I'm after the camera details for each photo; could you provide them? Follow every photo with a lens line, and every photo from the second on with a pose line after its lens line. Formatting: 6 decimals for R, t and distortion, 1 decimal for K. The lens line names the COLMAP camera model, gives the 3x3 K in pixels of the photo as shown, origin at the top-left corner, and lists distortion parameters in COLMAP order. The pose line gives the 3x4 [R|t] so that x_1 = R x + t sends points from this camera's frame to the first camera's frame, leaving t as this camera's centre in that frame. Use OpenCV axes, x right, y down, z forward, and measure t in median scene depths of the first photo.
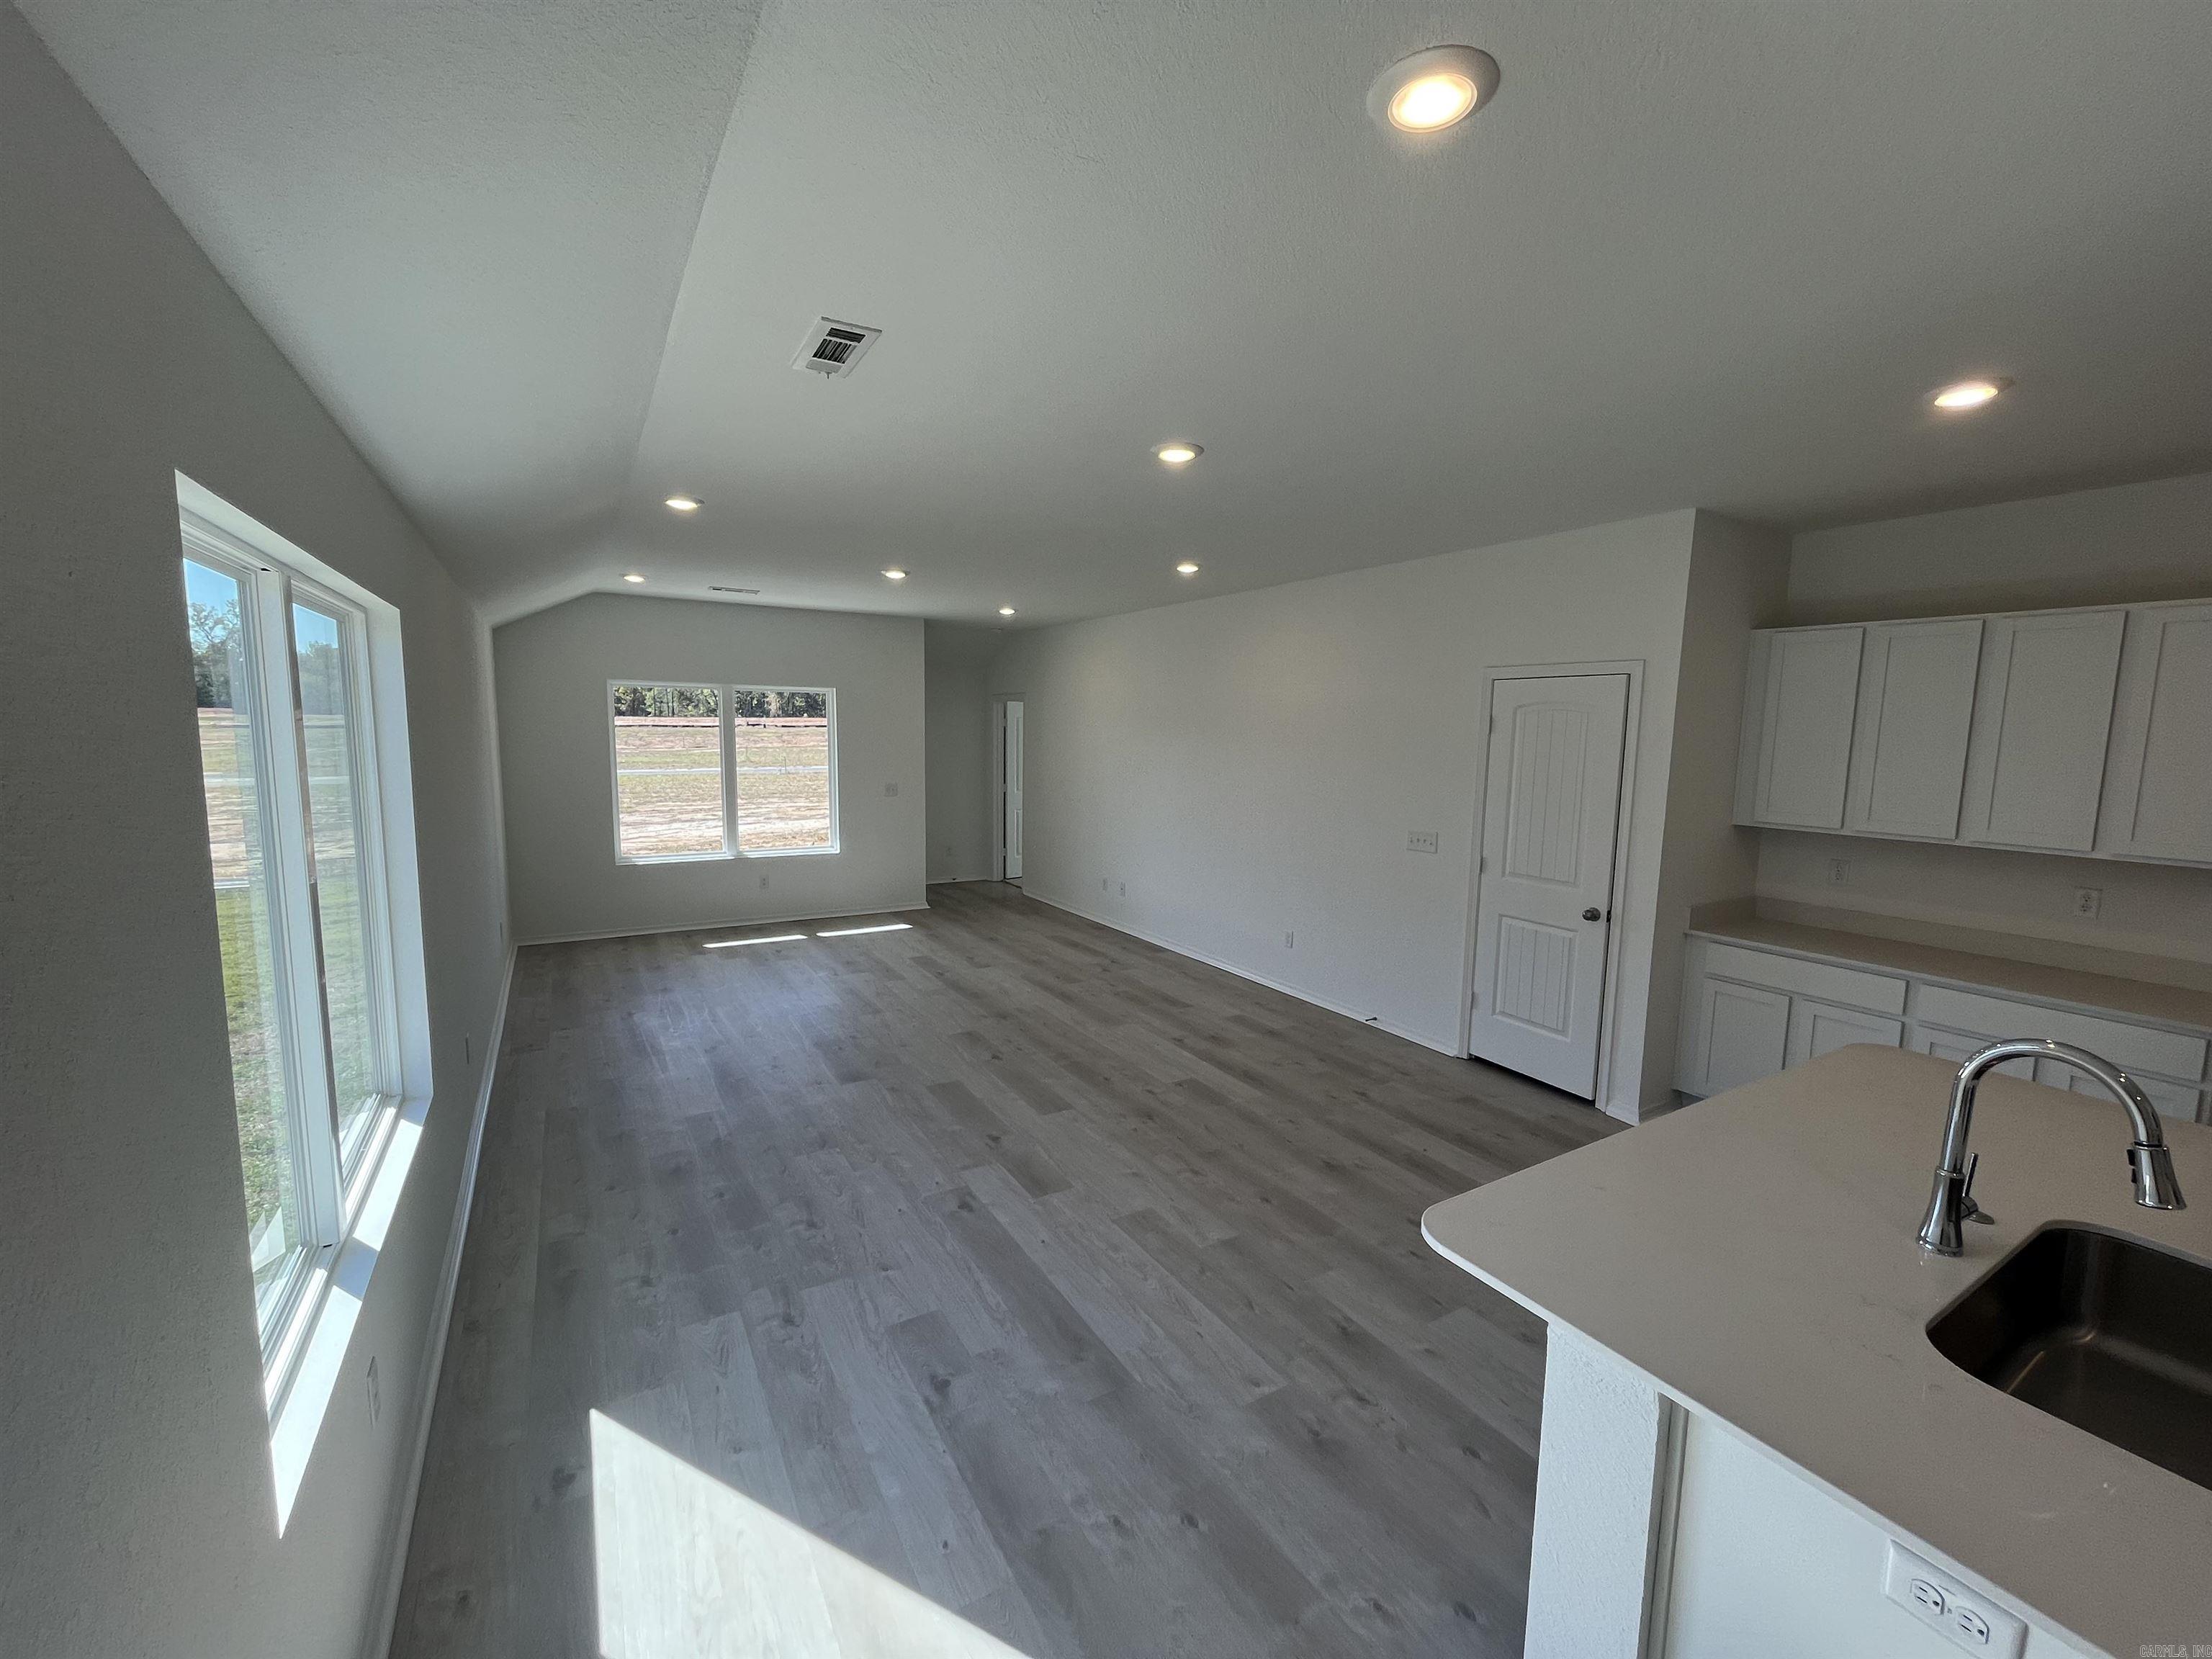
lens RADIAL K [[900.8, 0, 1105.4], [0, 900.8, 824.2], [0, 0, 1]] dist [-0.000776, -0.000608]
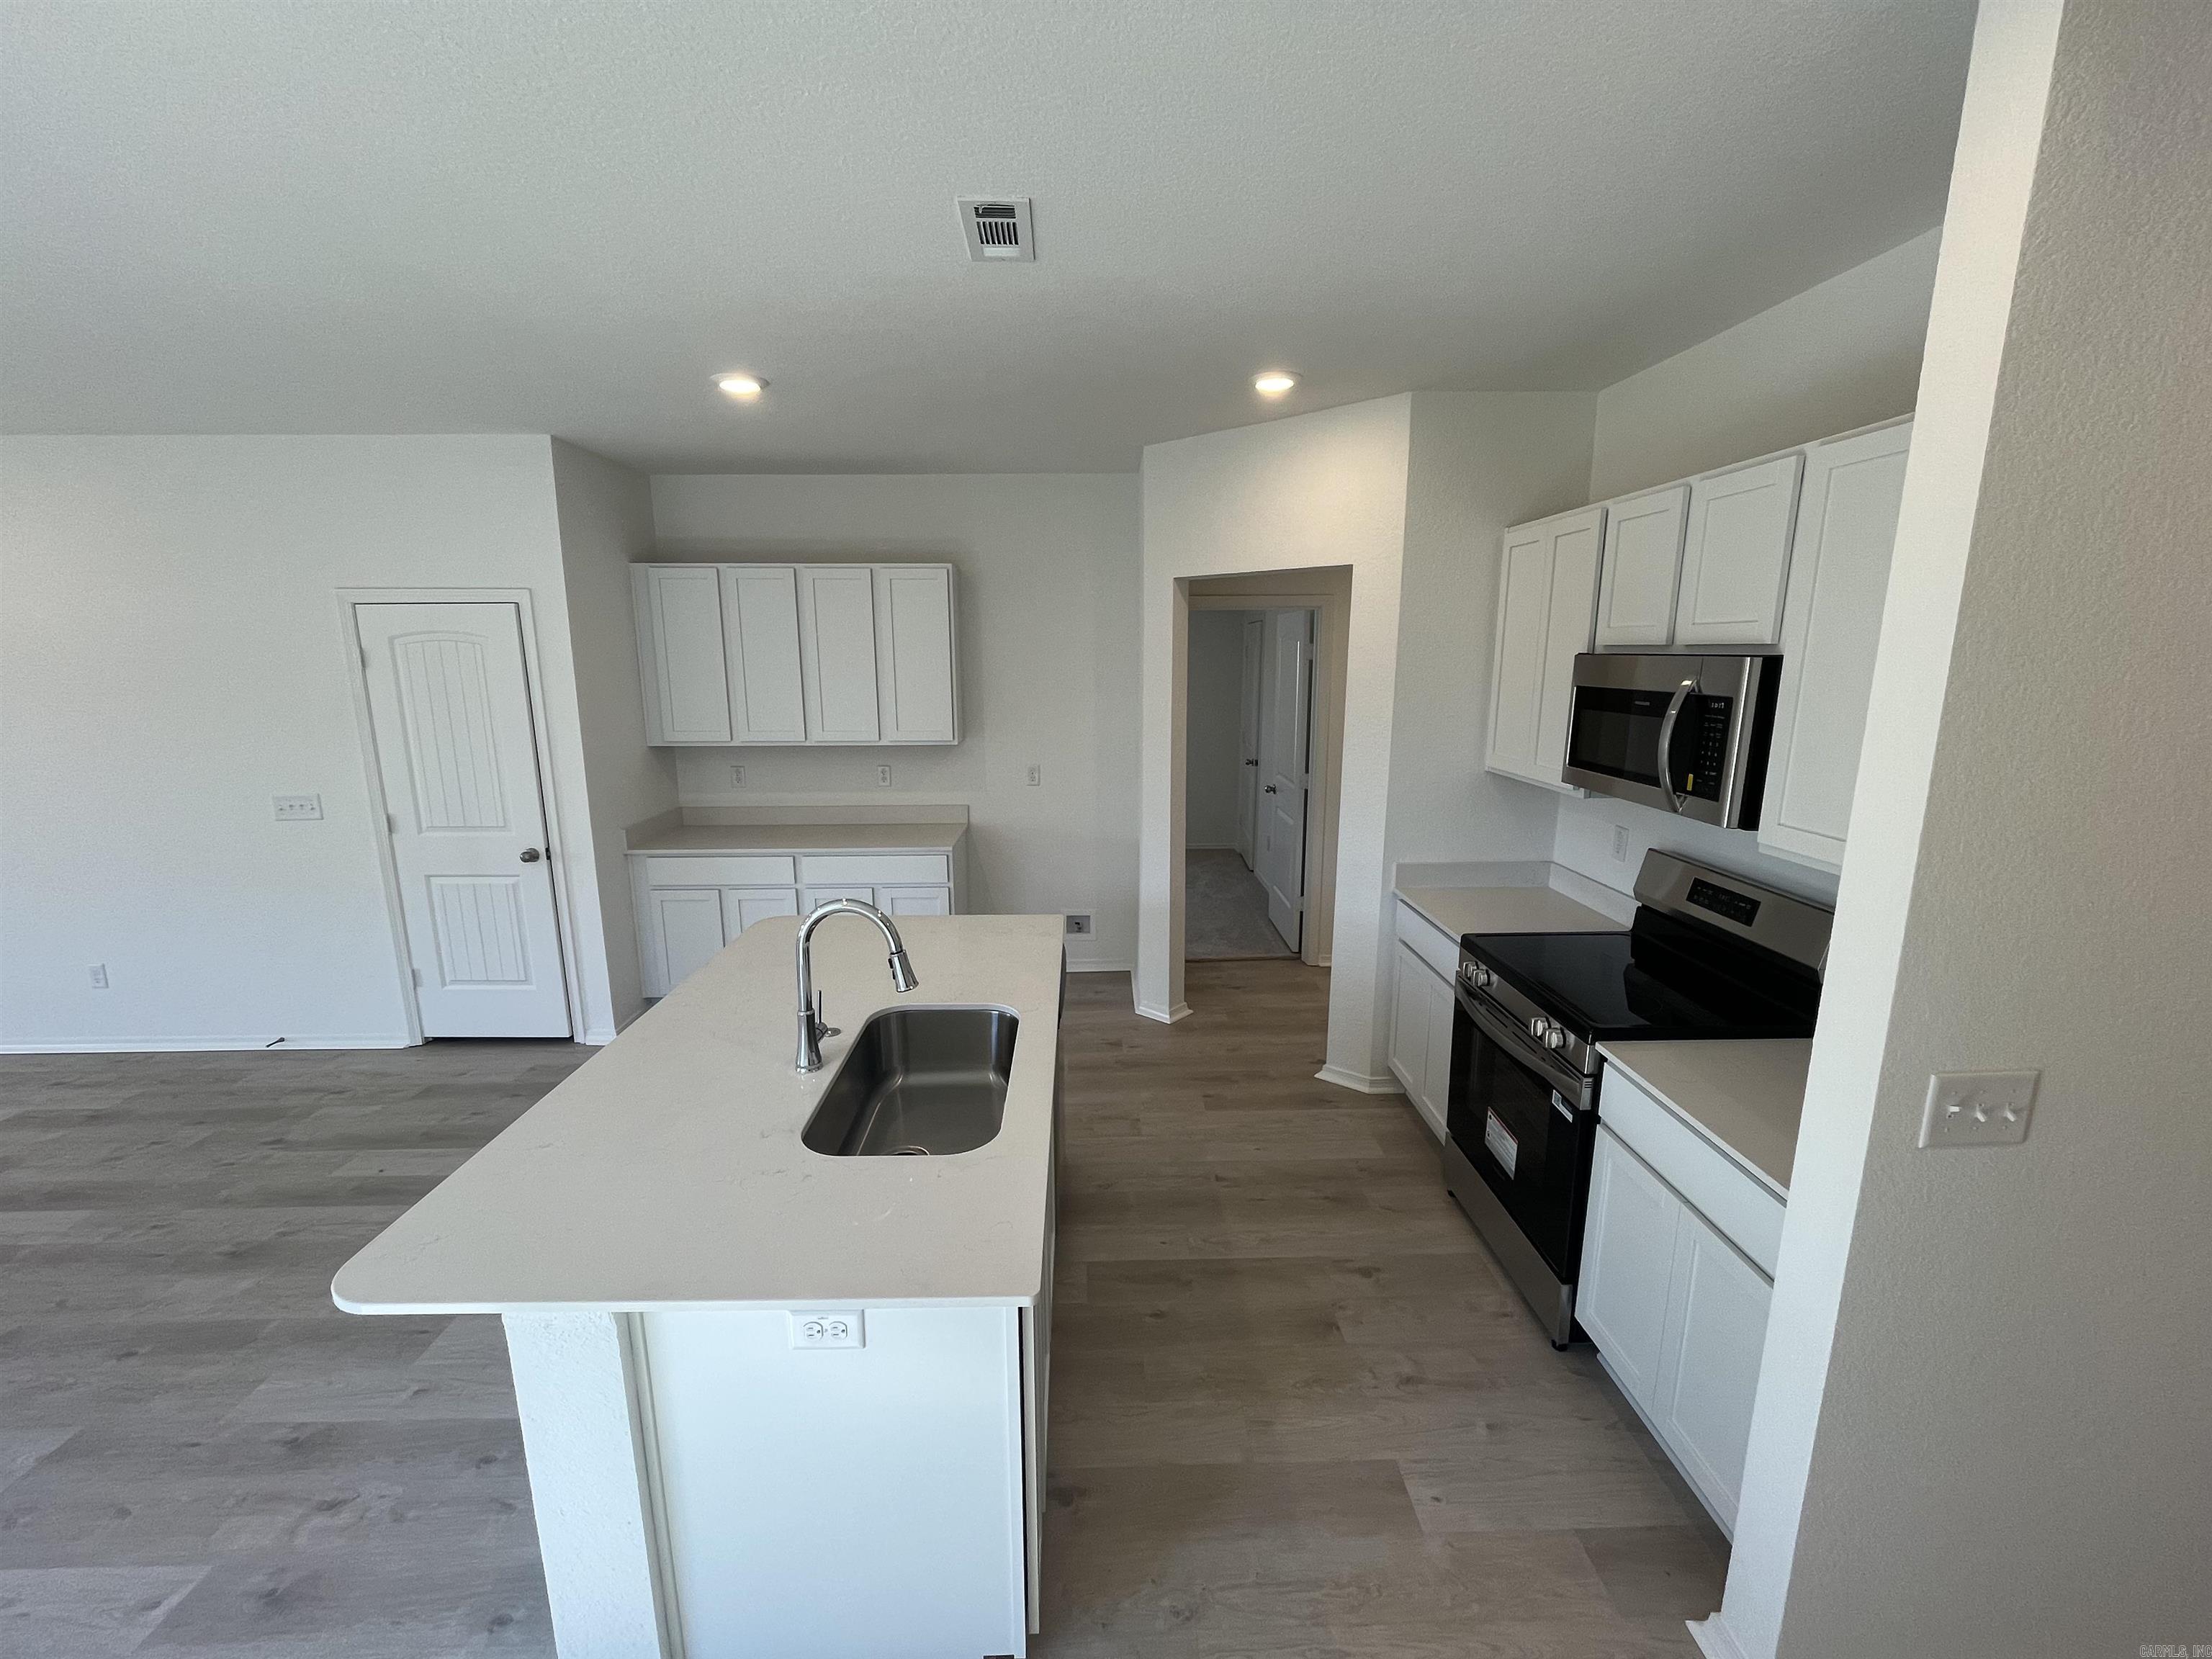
lens RADIAL K [[900.8, 0, 1106.7], [0, 900.8, 830.9], [0, 0, 1]] dist [-0.000776, -0.000608]
pose [[0.489157, -0.189553, 0.851349, 0.026236], [0.105475, 0.981791, 0.157994, -0.013627], [-0.865795, 0.012513, 0.500243, -0.019167]]
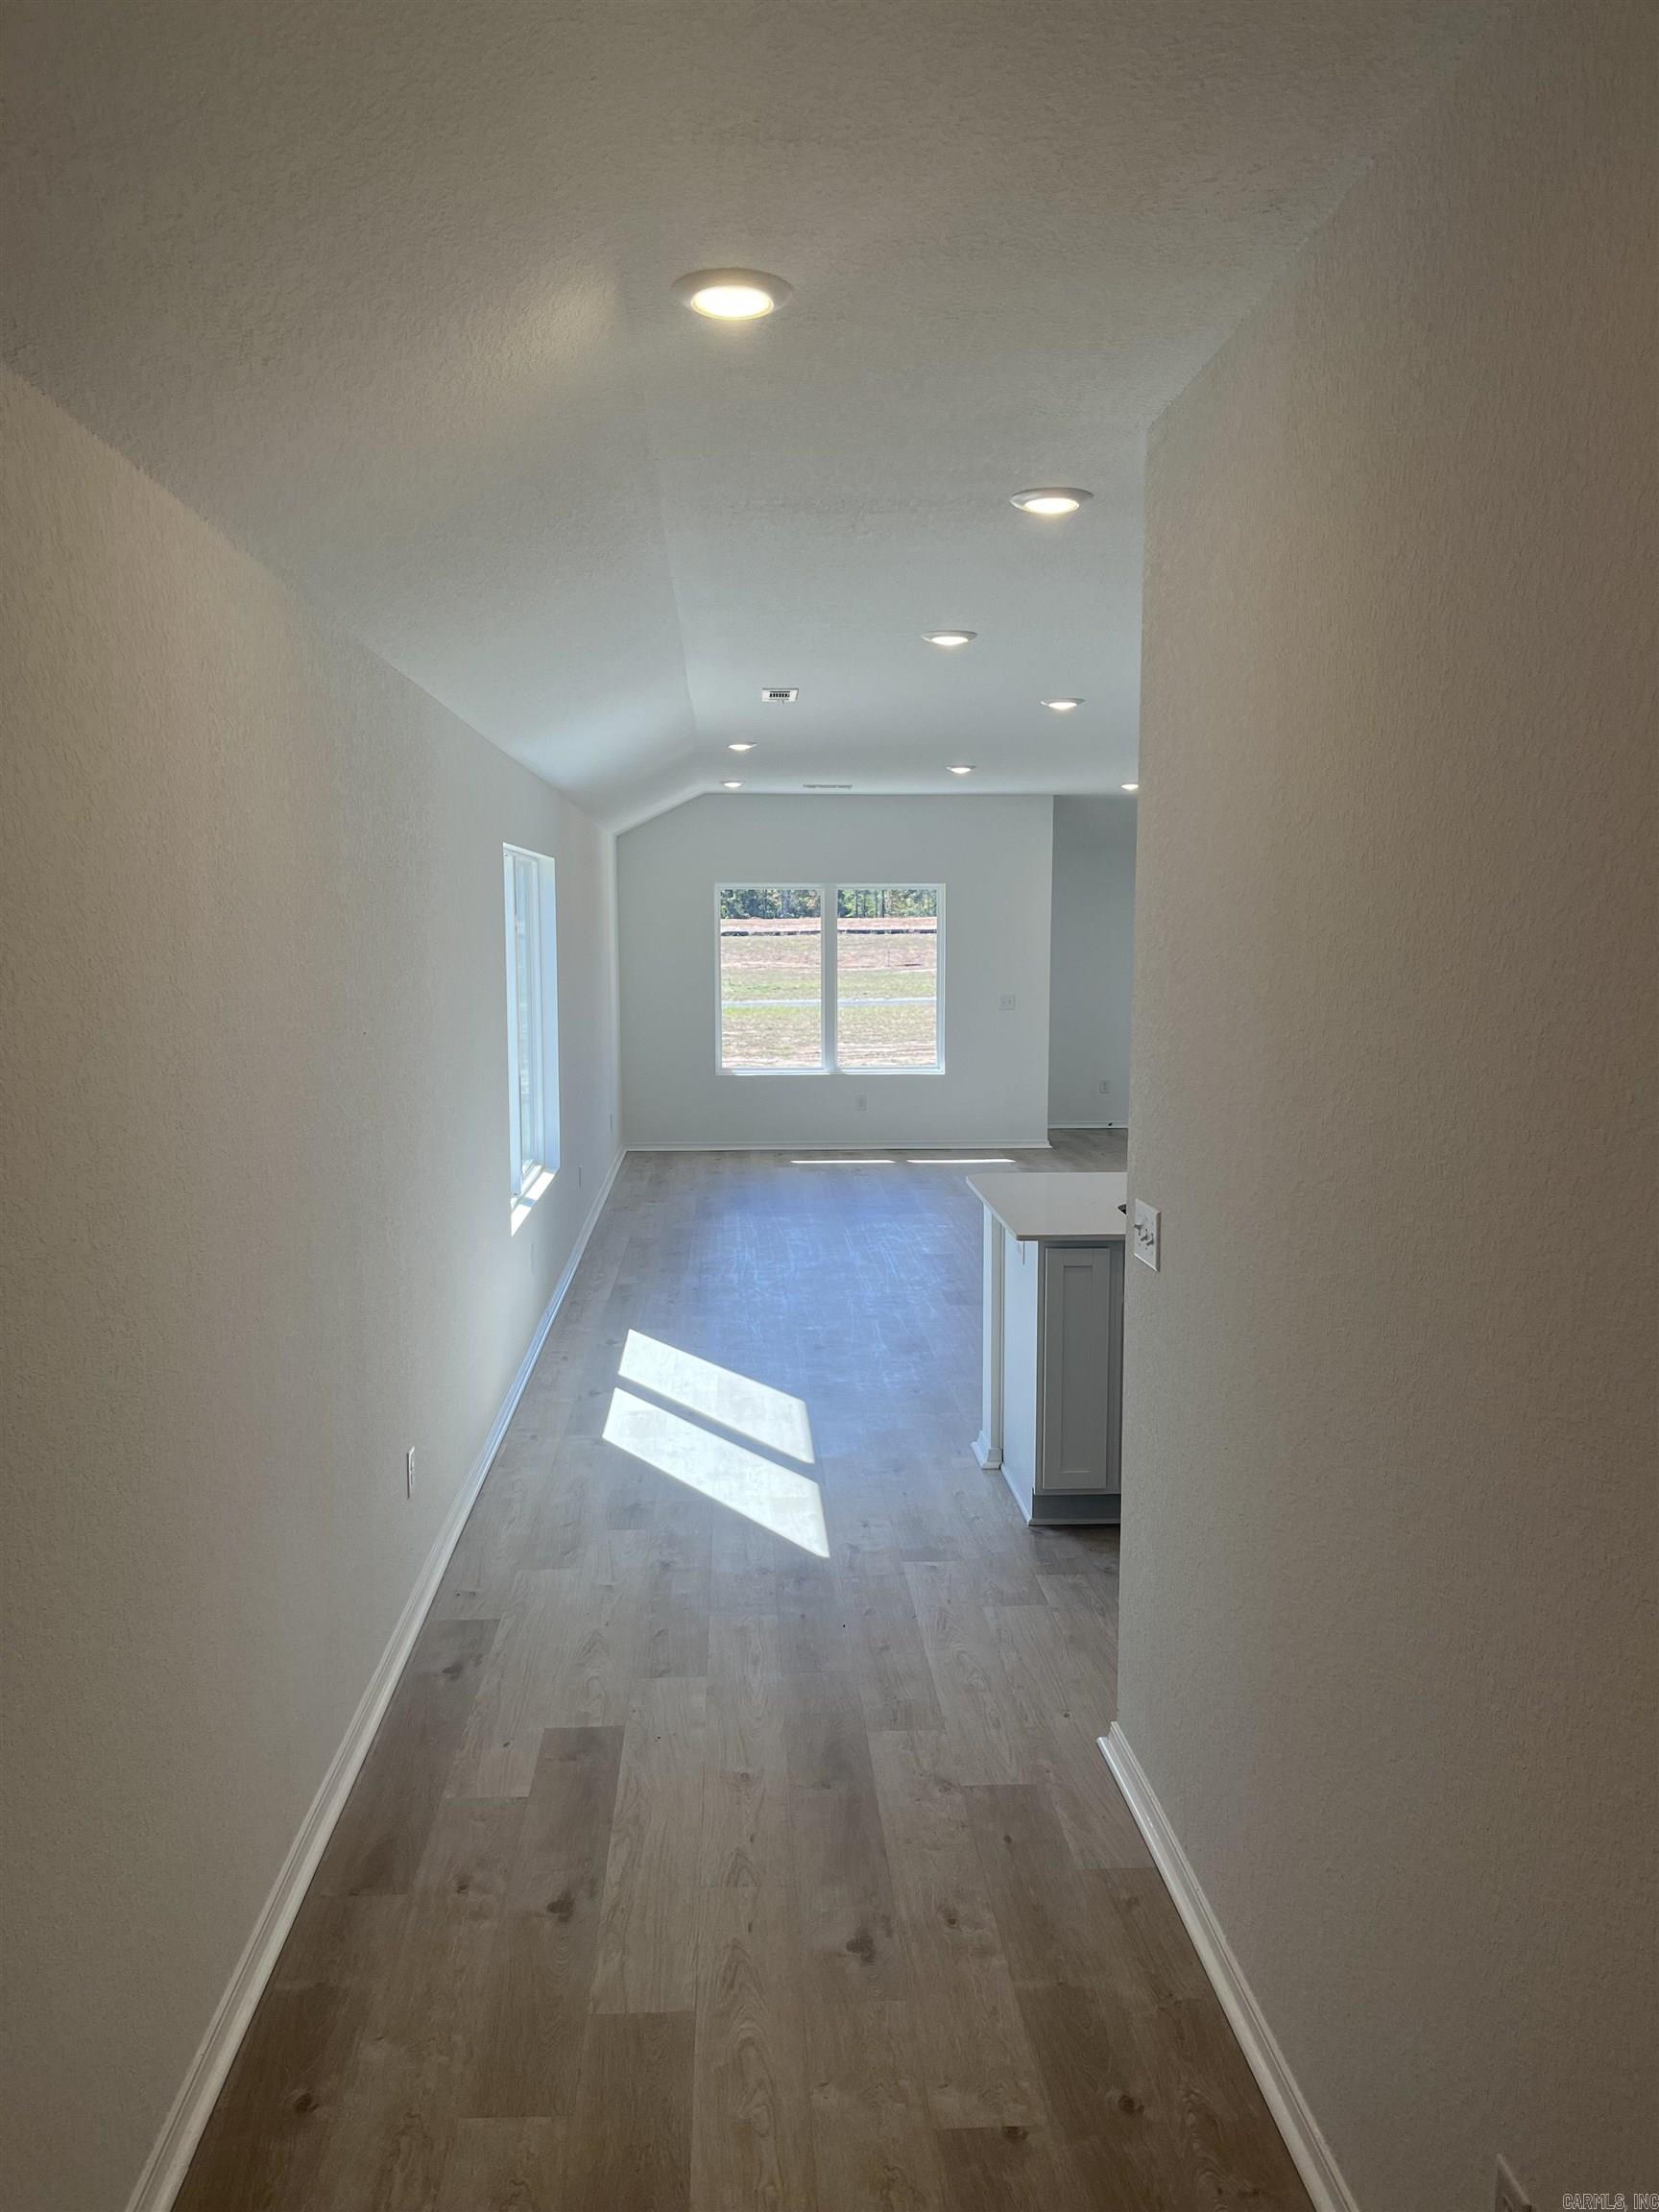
lens RADIAL K [[1672.0, 0, 829.3], [0, 1672.0, 1108.3], [0, 0, 1]] dist [-0.004531, -0.000175]
pose [[0.886865, 0.037702, -0.460487, 0.719092], [-0.038137, 0.999238, 0.008363, 0.114222], [0.460451, 0.010145, 0.887627, -0.978463]]
